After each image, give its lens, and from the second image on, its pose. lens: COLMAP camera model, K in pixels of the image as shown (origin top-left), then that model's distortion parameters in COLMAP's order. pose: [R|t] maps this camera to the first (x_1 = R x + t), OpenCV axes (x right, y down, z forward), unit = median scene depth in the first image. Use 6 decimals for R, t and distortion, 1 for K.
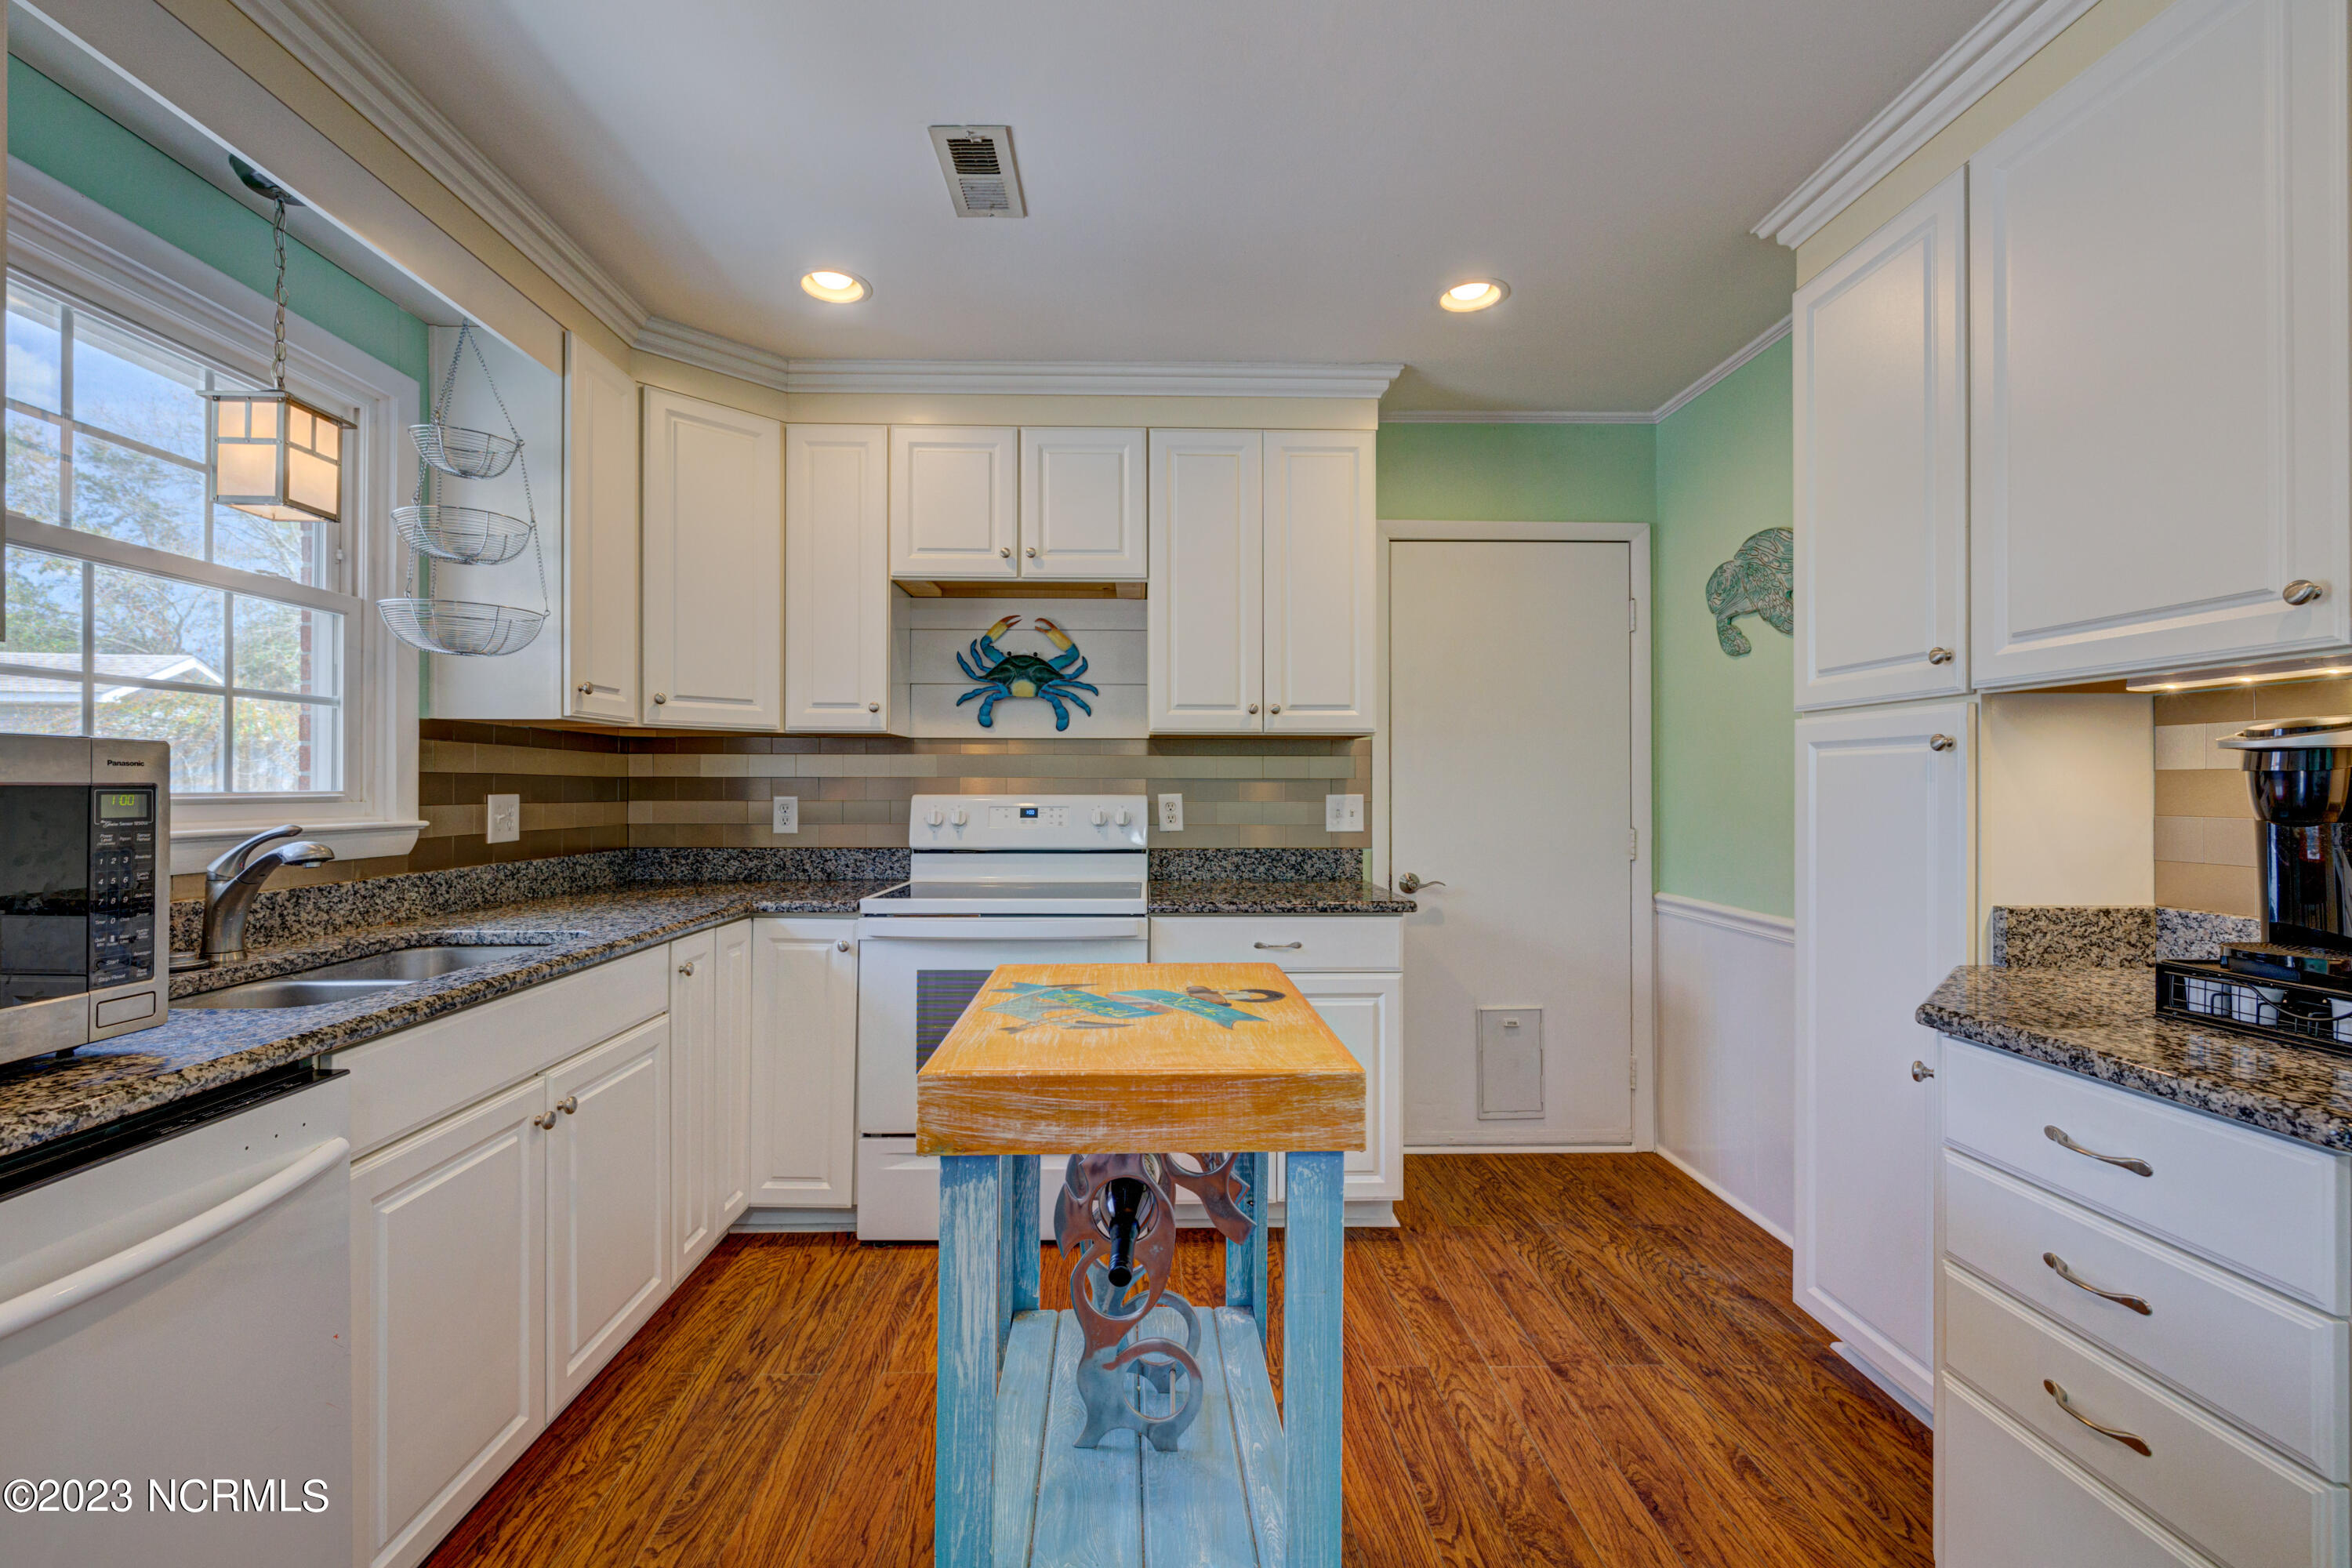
lens RADIAL K [[995.3, 0, 1165.5], [0, 995.3, 784.9], [0, 0, 1]] dist [-0.001968, -0.000051]
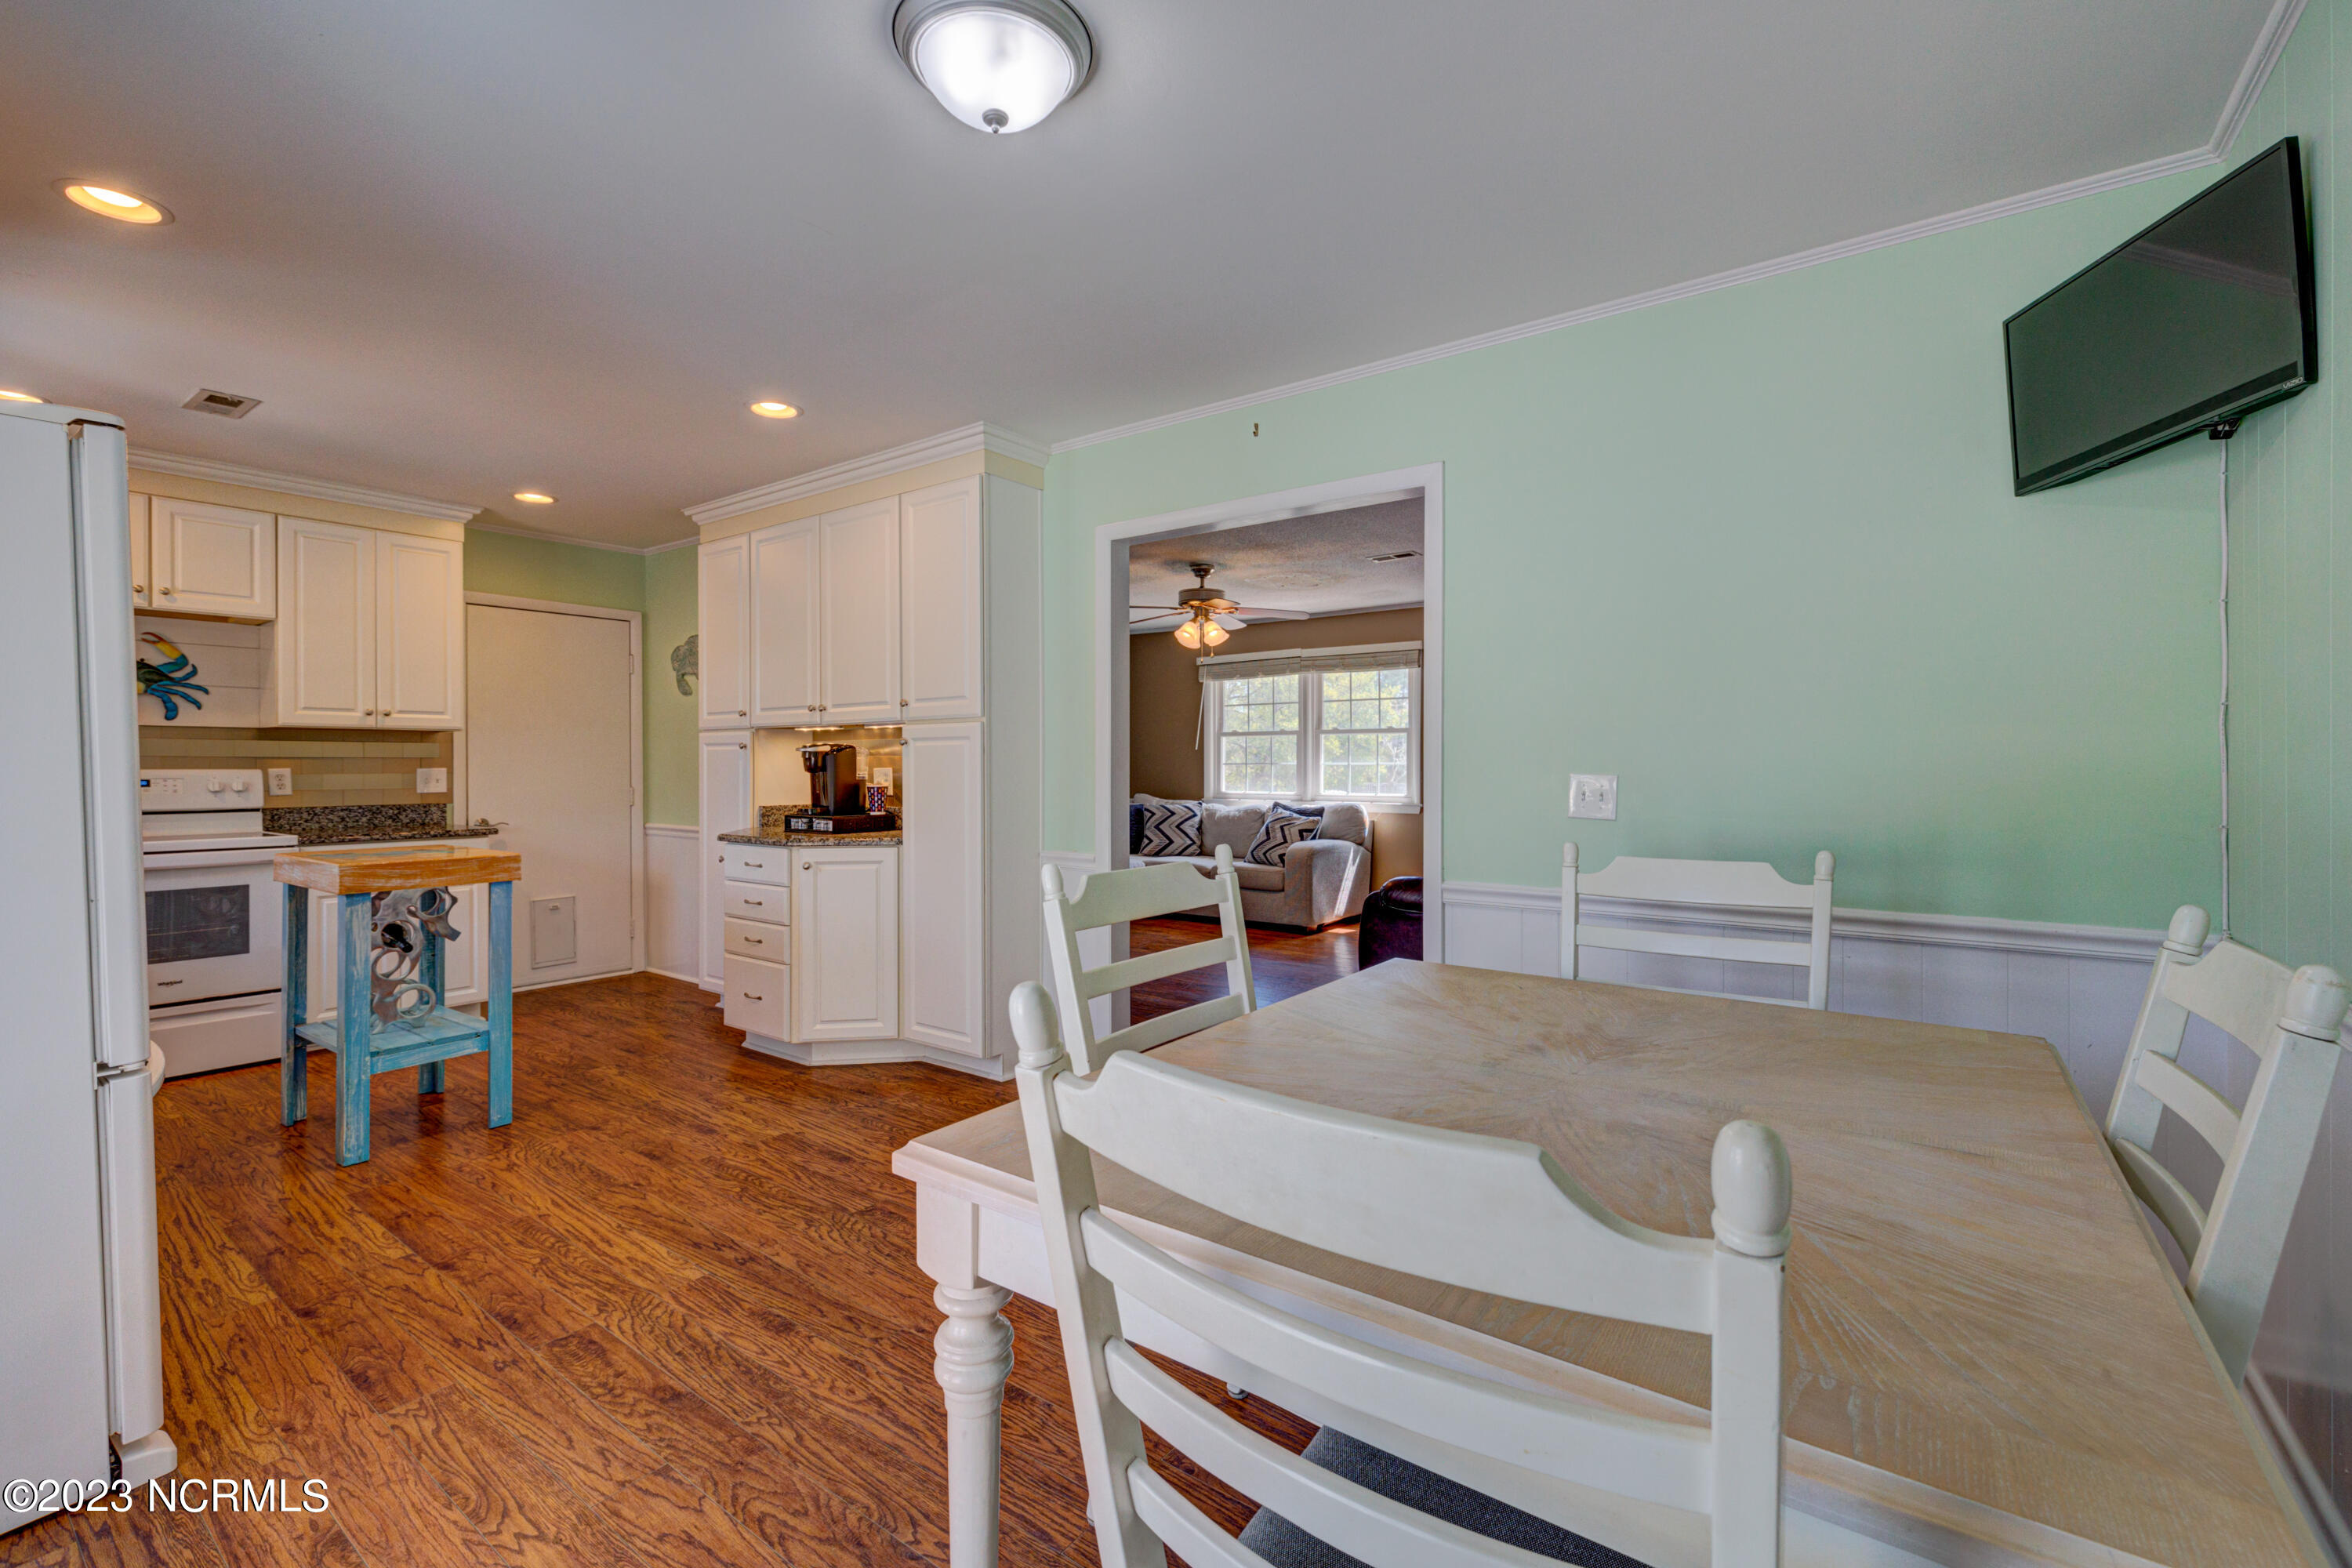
lens RADIAL K [[1006.9, 0, 1195.2], [0, 1006.9, 766.5], [0, 0, 1]] dist [0.000032, -0.000333]
pose [[0.601860, -0.003464, 0.798594, -0.392165], [0.000498, 0.999992, 0.003962, 0.001814], [-0.798601, -0.001987, 0.601857, -0.967543]]
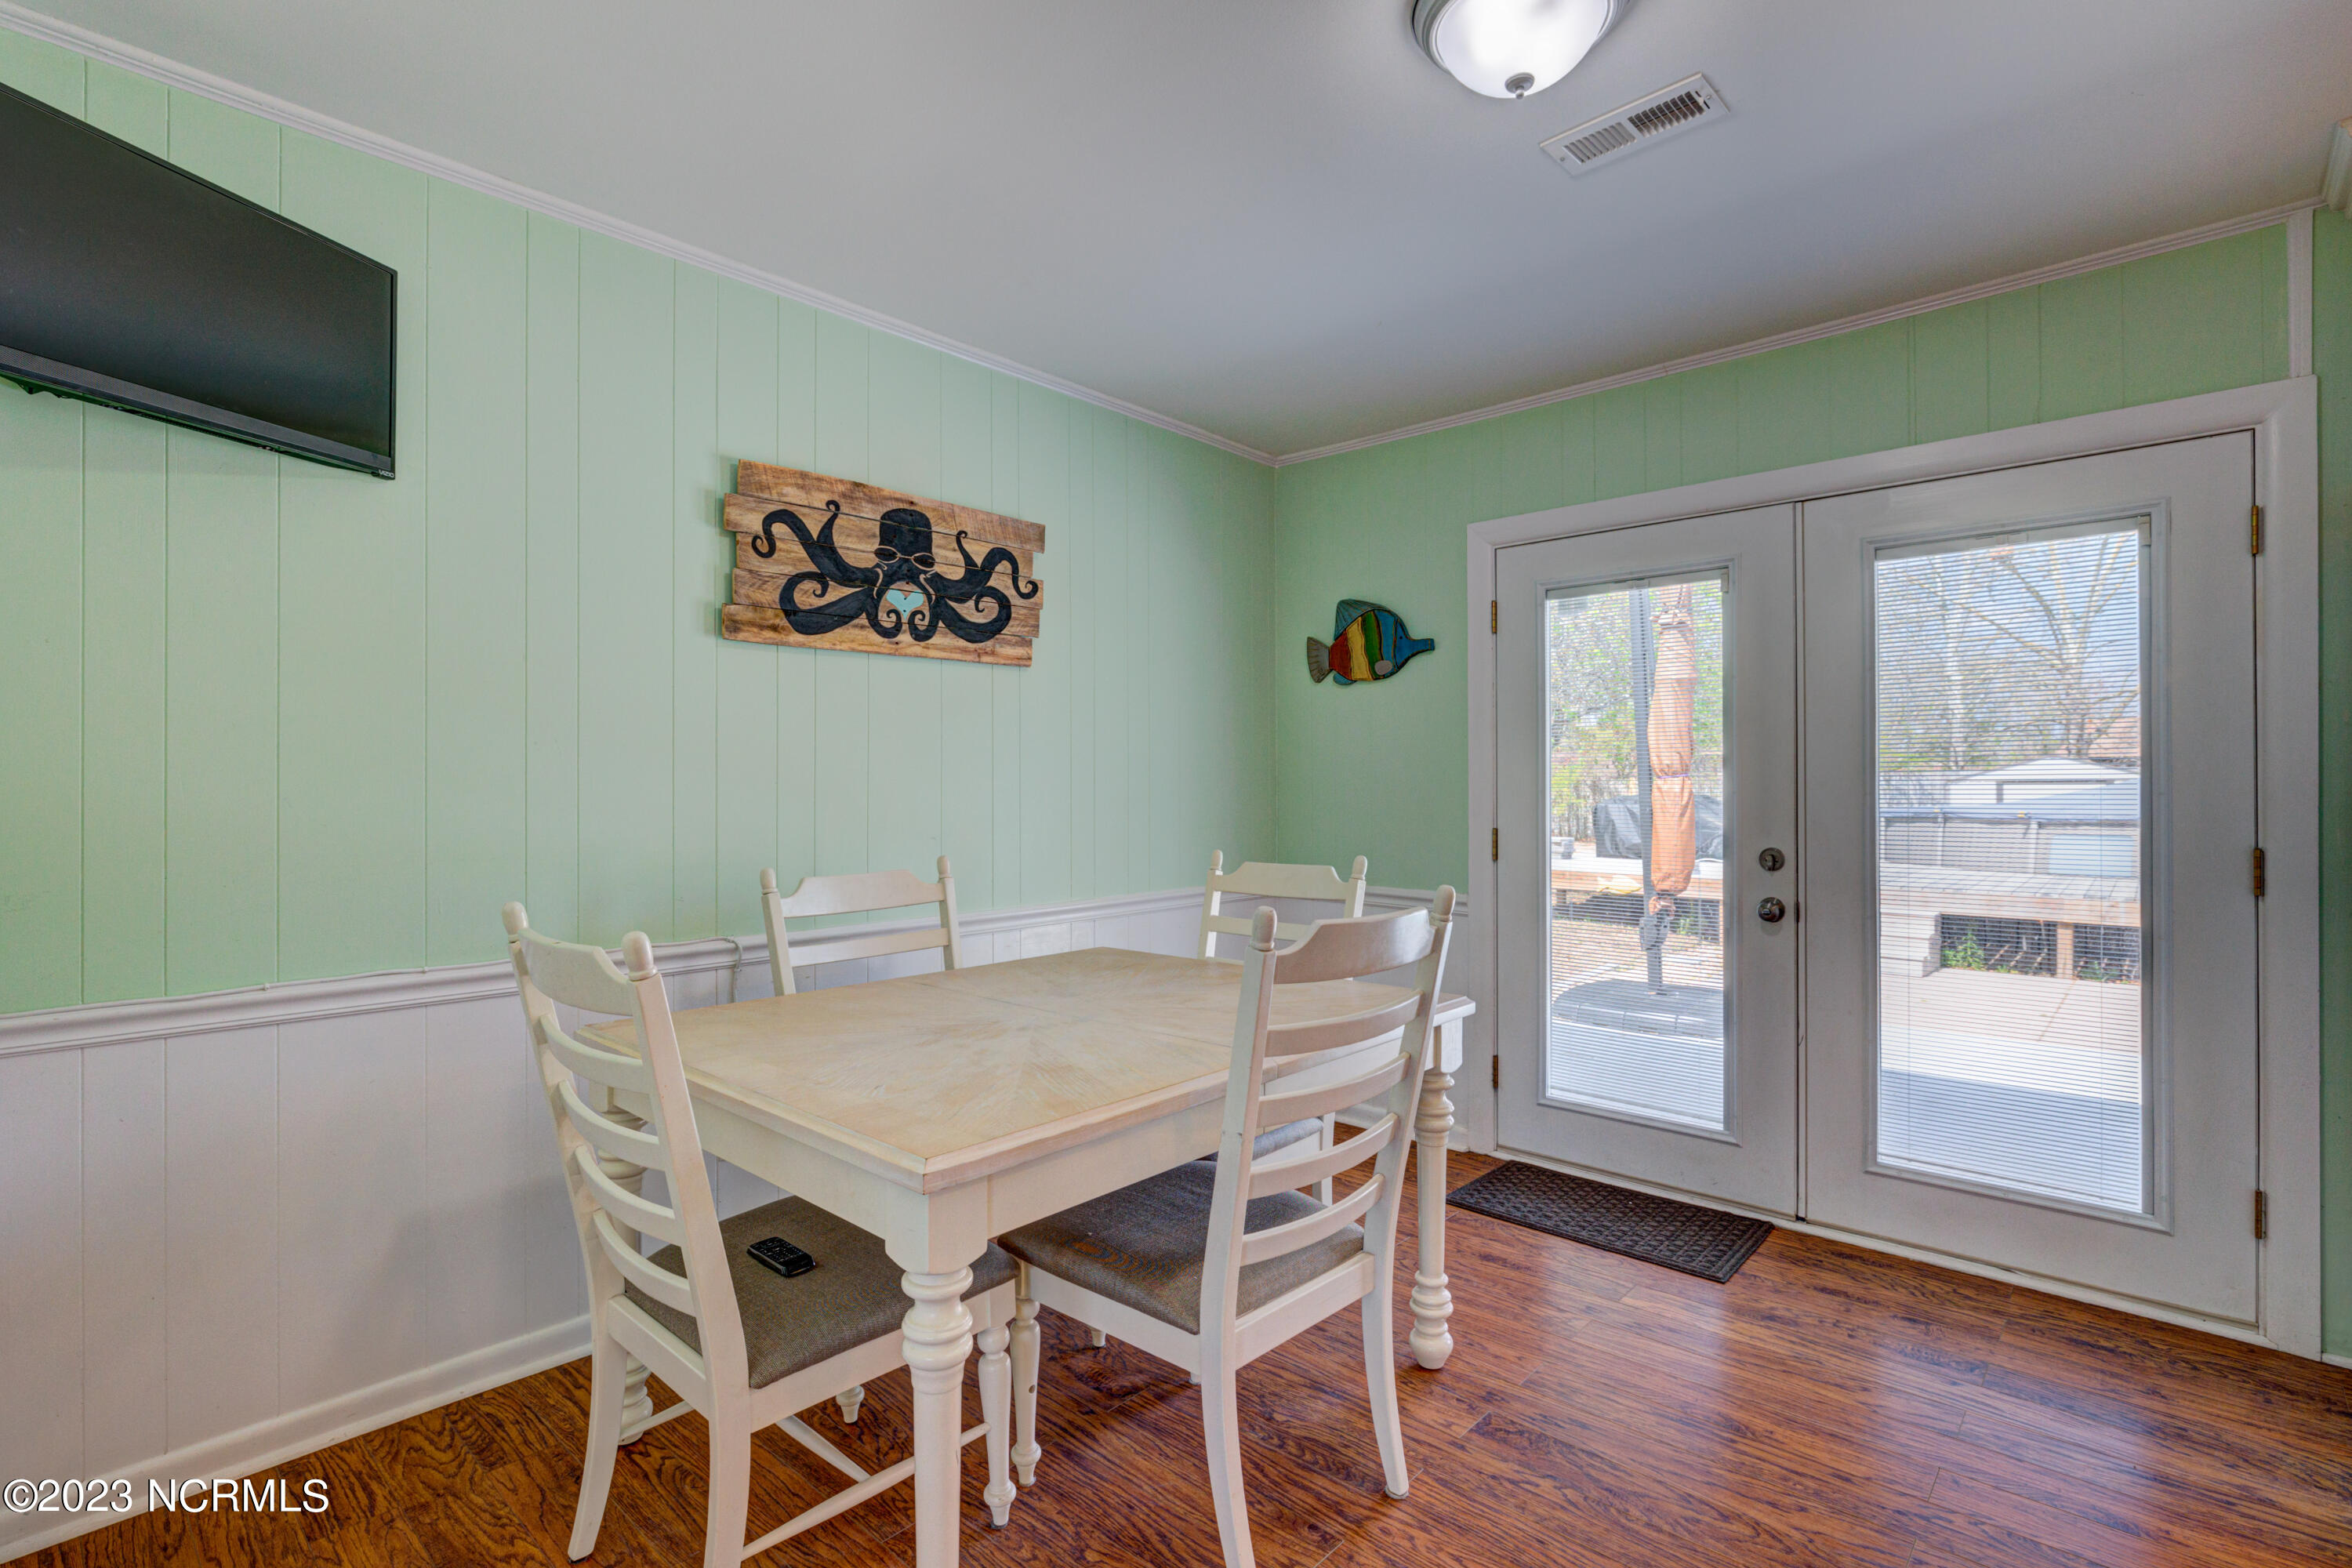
lens RADIAL K [[1084.9, 0, 1175.3], [0, 1084.9, 787.4], [0, 0, 1]] dist [-0.010514, 0.000139]
pose [[-0.702532, 0.002306, -0.711648, 0.595901], [0.002469, 0.999997, 0.000802, 0.000668], [0.711648, -0.001193, -0.702535, -0.208878]]
